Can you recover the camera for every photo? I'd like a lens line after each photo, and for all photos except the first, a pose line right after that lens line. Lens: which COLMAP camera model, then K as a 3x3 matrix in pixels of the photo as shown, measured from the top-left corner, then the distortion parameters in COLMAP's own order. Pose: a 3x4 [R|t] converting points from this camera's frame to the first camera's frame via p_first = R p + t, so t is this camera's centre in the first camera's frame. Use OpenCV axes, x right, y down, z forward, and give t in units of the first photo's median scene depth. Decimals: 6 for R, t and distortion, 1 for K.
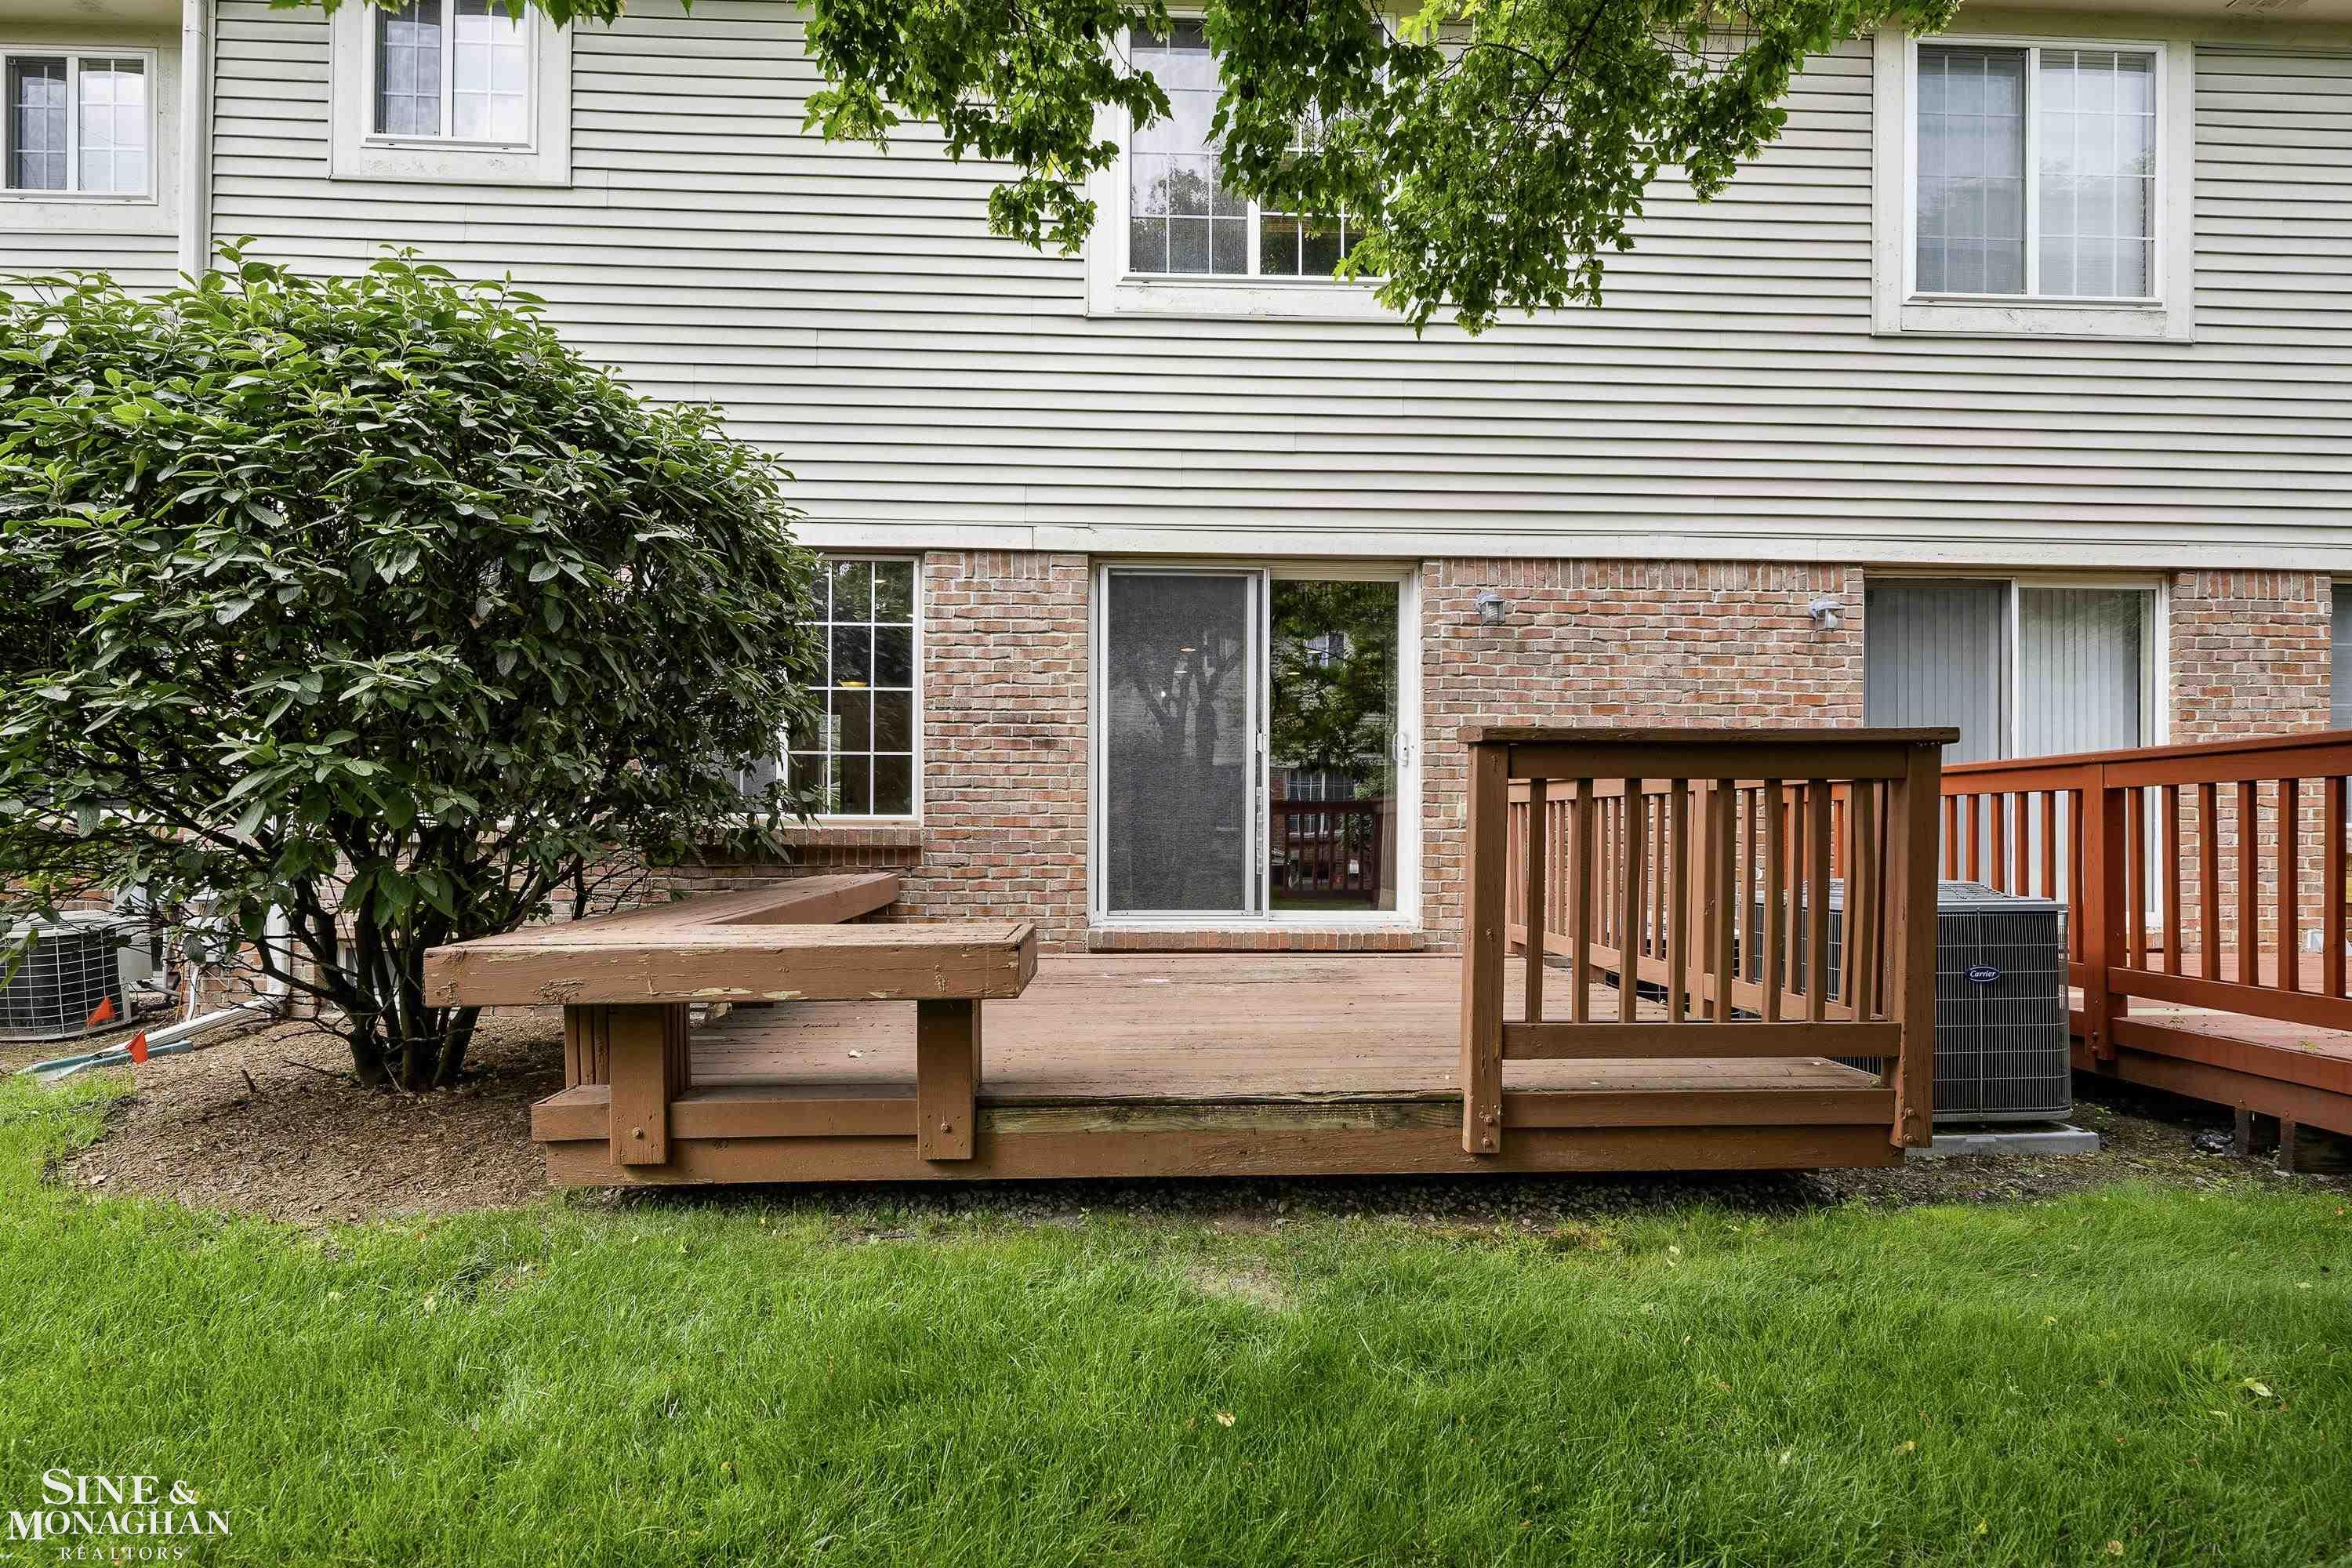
lens RADIAL K [[1079.7, 0, 1186.2], [0, 1079.7, 831.2], [0, 0, 1]] dist [-0.002865, 0.000534]
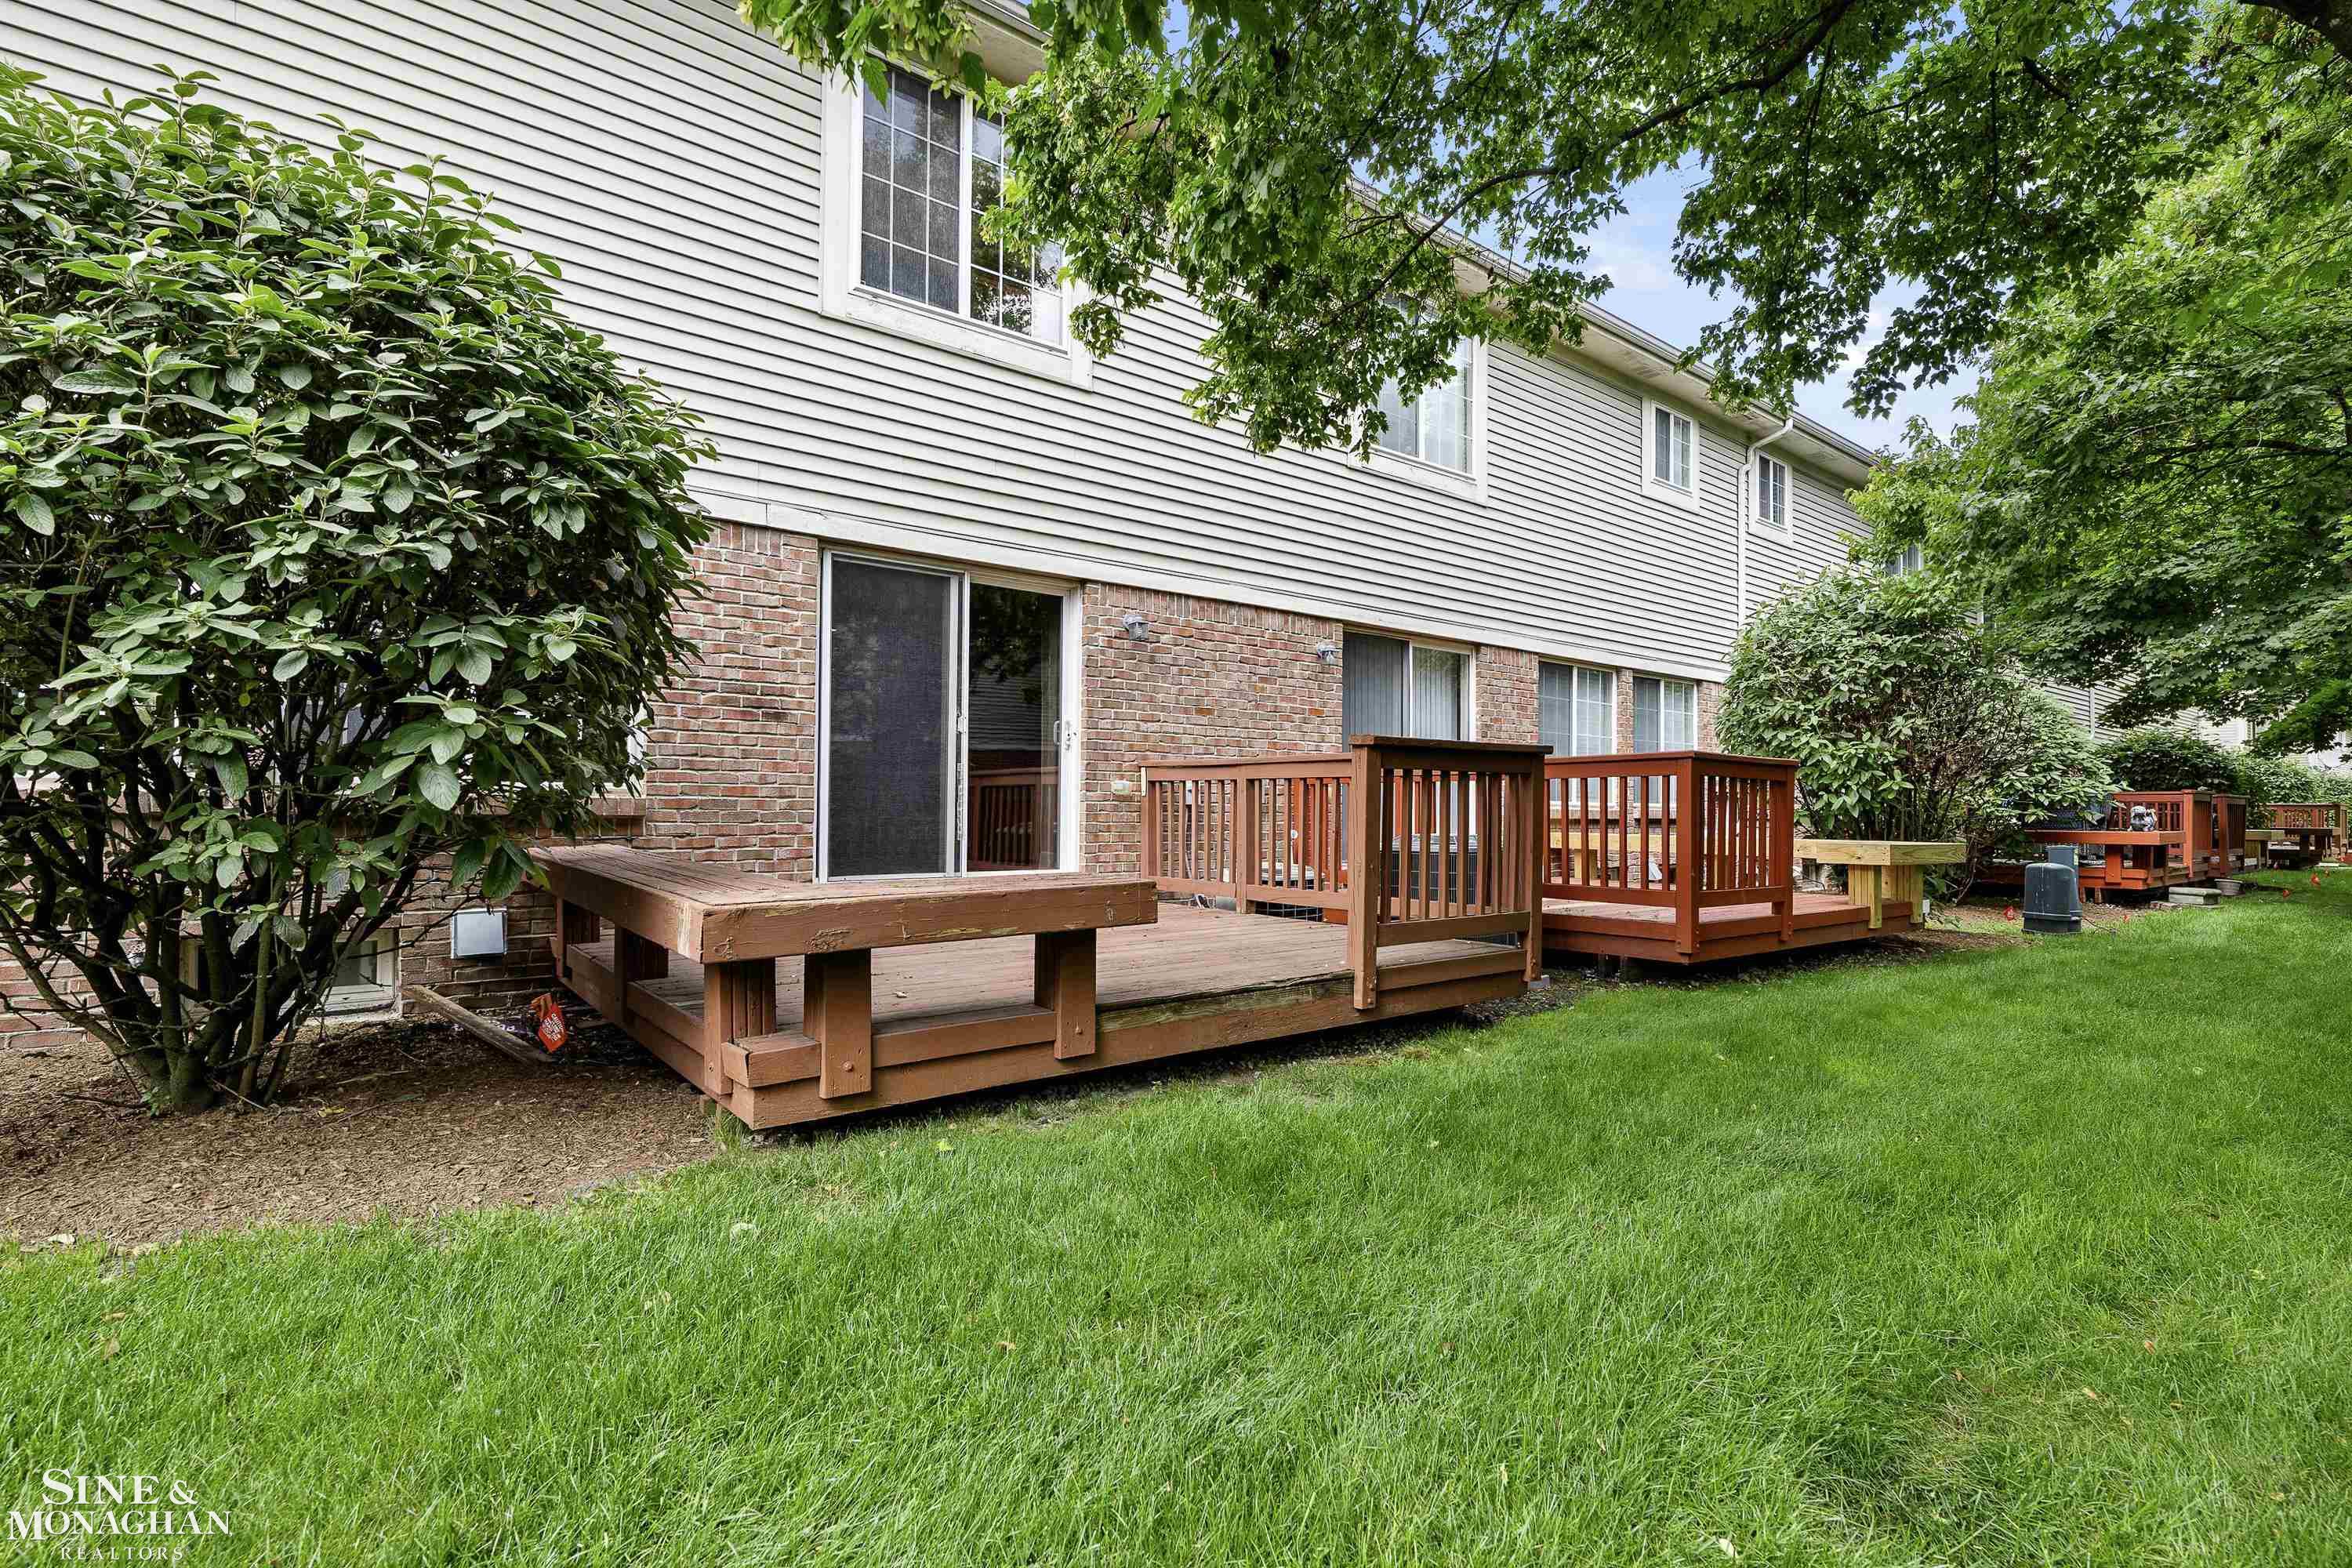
lens RADIAL K [[1079.7, 0, 1157.7], [0, 1079.7, 788.5], [0, 0, 1]] dist [-0.002865, 0.000534]
pose [[0.817648, 0.012560, 0.575581, -0.422796], [-0.003385, 0.999850, -0.017009, 0.004428], [-0.575708, 0.011960, 0.817568, -0.048349]]
